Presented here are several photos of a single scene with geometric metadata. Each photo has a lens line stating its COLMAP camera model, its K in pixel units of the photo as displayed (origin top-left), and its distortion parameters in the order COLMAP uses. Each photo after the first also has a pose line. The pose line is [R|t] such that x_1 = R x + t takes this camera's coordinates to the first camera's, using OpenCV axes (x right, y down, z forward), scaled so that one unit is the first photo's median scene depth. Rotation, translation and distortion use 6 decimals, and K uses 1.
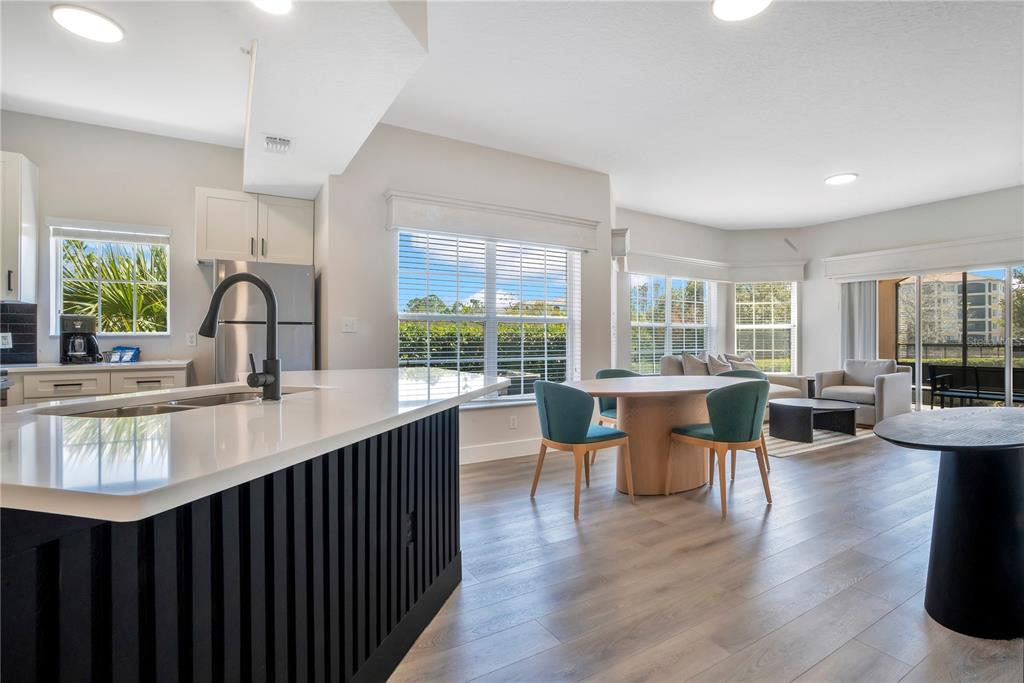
lens RADIAL K [[479.0, 0, 511.0], [0, 479.0, 336.9], [0, 0, 1]] dist [-0.052742, 0.026530]
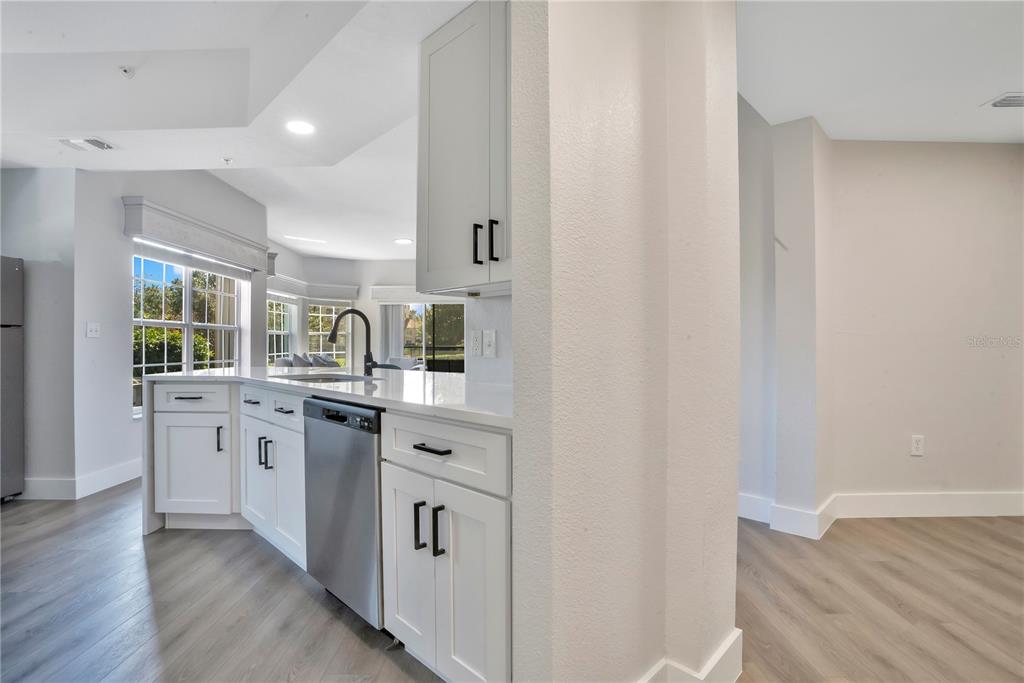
lens RADIAL K [[479.0, 0, 511.0], [0, 479.0, 336.9], [0, 0, 1]] dist [-0.052742, 0.026530]
pose [[0.527007, 0.011619, 0.849781, -0.748053], [-0.001497, 0.999918, -0.012744, 0.001100], [-0.849859, 0.005444, 0.526981, -0.234799]]
